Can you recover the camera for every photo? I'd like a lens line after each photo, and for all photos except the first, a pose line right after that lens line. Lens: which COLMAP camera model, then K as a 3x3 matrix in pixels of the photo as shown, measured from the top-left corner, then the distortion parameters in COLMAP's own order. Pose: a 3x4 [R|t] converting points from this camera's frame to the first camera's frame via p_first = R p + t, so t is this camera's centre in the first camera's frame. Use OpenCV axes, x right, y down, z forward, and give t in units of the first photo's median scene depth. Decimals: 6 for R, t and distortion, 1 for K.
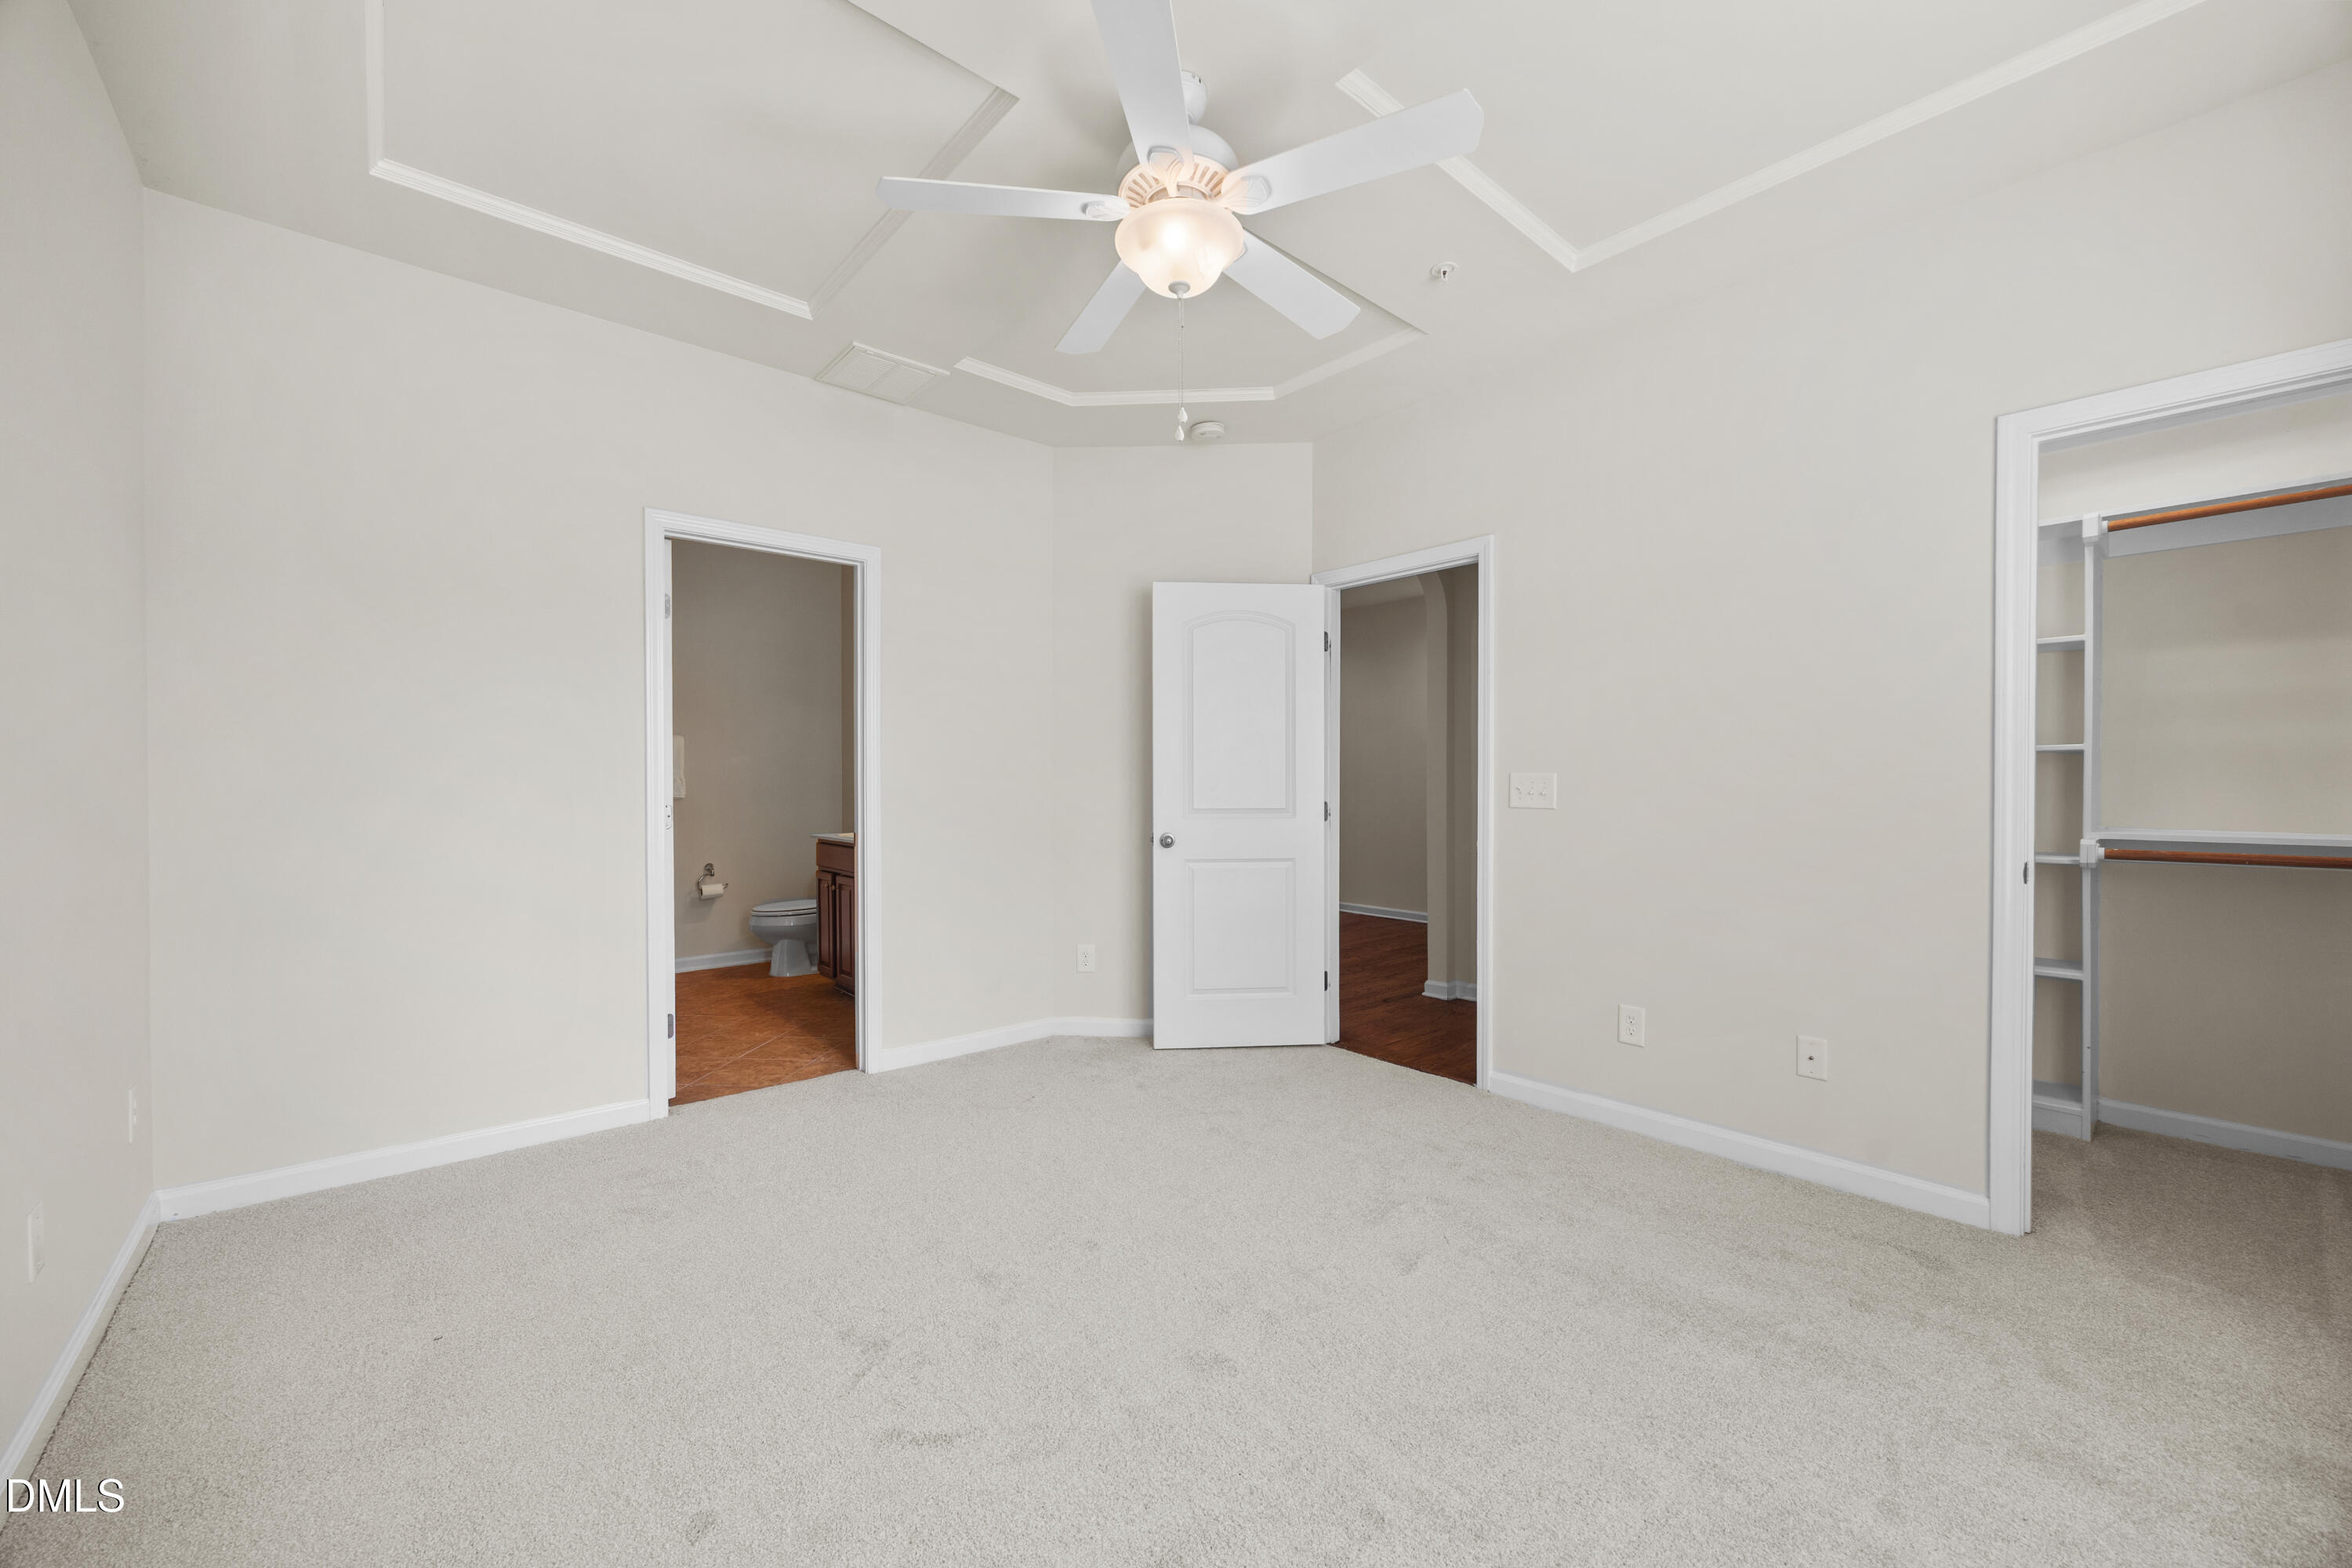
lens RADIAL K [[903.5, 0, 1179.0], [0, 903.5, 783.9], [0, 0, 1]] dist [-0.000063, 0.000067]
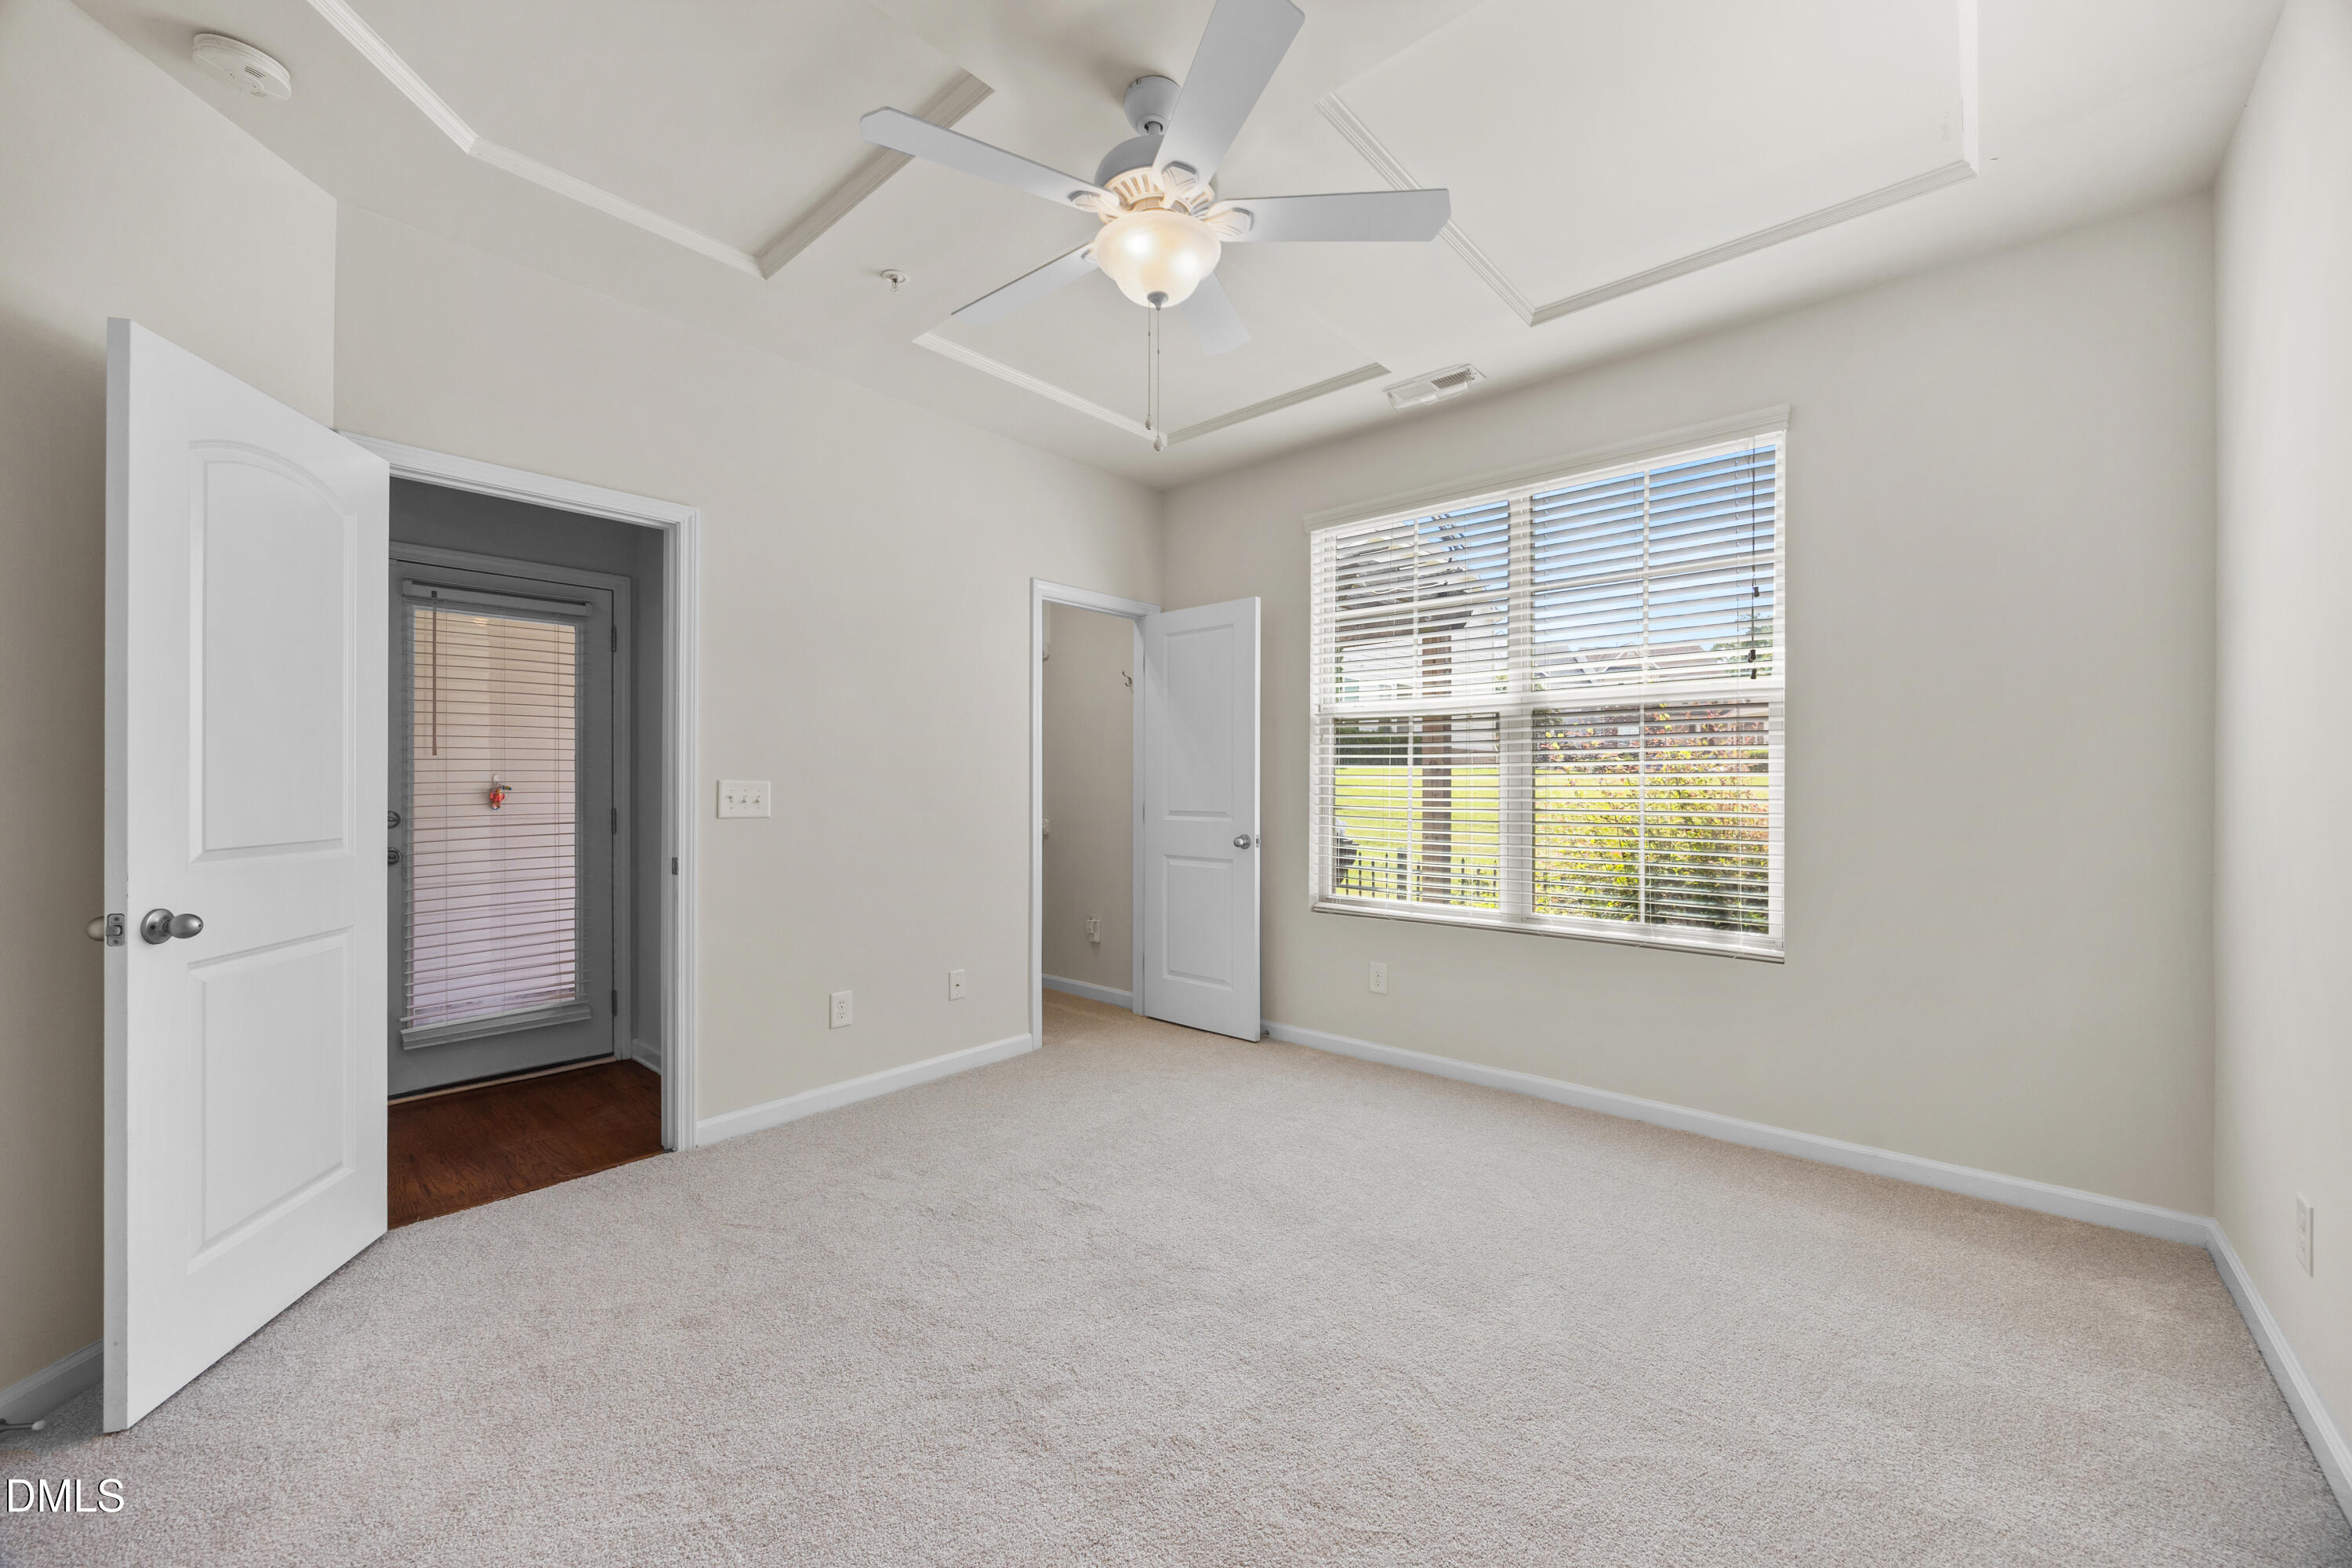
lens RADIAL K [[903.5, 0, 1179.0], [0, 903.5, 783.9], [0, 0, 1]] dist [-0.000063, 0.000067]
pose [[-0.115594, 0.004714, 0.993285, -0.583549], [0.005168, 0.999978, -0.004144, -0.001758], [-0.993283, 0.004654, -0.115616, 0.647428]]
